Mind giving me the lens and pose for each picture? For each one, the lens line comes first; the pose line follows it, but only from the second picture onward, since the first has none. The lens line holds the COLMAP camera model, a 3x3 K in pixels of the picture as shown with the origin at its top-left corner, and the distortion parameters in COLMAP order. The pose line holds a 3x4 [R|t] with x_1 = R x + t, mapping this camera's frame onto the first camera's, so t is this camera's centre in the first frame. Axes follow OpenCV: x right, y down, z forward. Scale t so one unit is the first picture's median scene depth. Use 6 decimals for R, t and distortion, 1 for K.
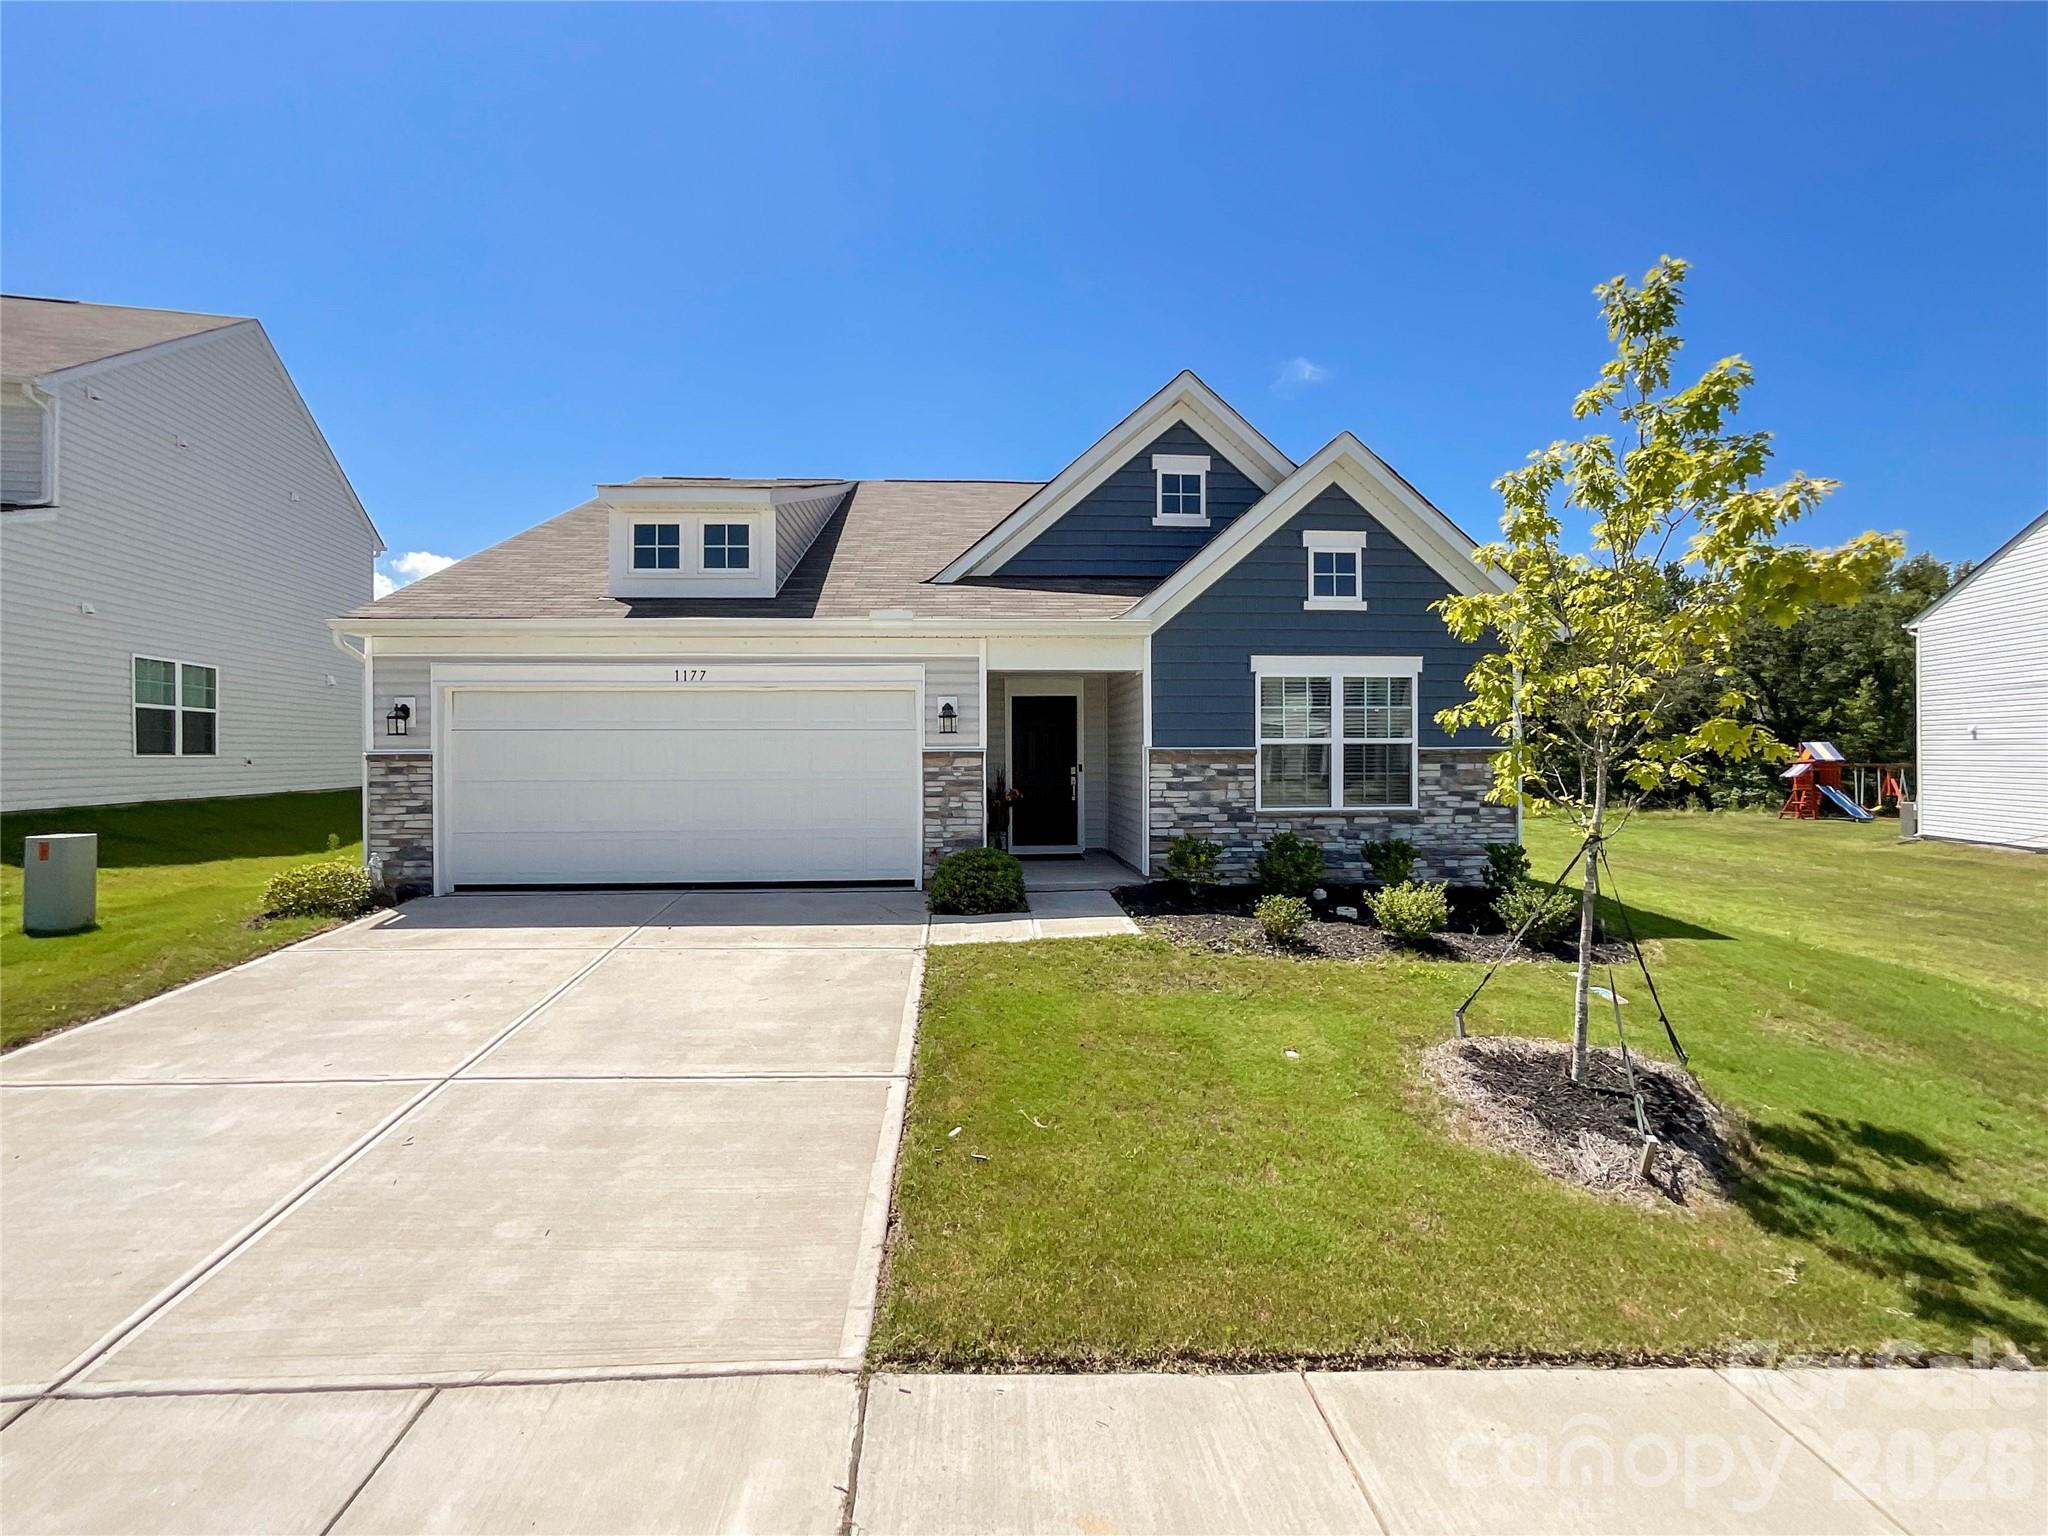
lens RADIAL K [[828.1, 0, 944.6], [0, 828.1, 757.8], [0, 0, 1]] dist [-0.008617, -0.000097]
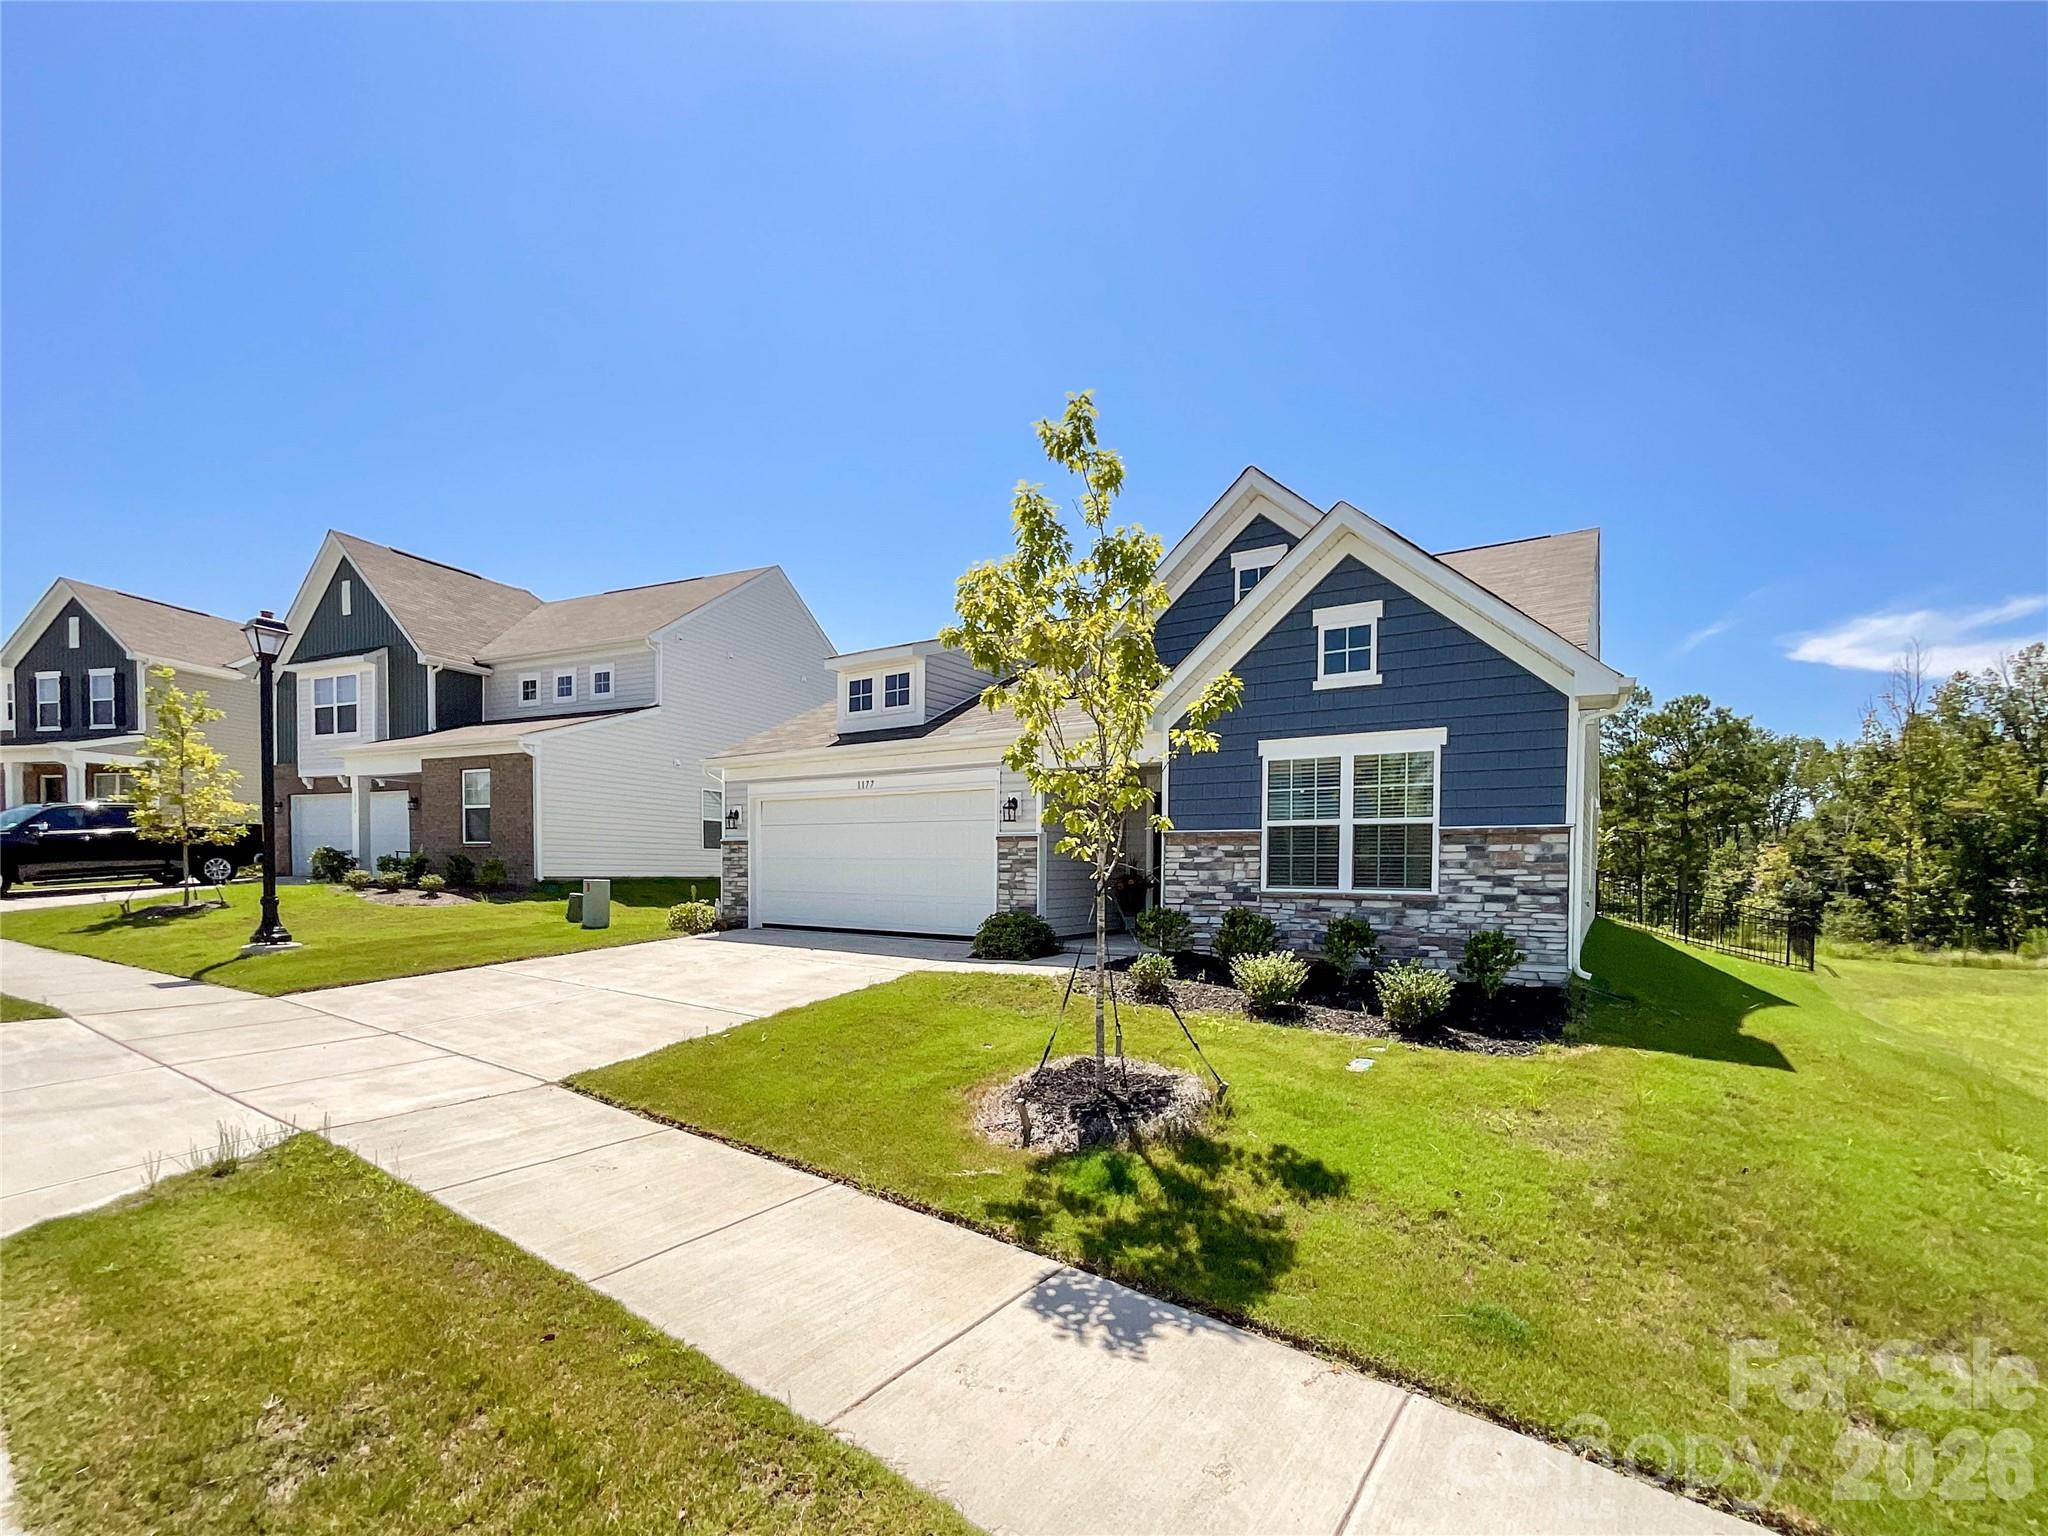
lens RADIAL K [[828.4, 0, 968.0], [0, 828.4, 882.5], [0, 0, 1]] dist [-0.008498, -0.000062]
pose [[0.803128, 0.024875, -0.595286, 0.698263], [-0.018785, 0.999689, 0.016430, 0.043677], [0.595510, -0.002013, 0.803346, -0.047582]]
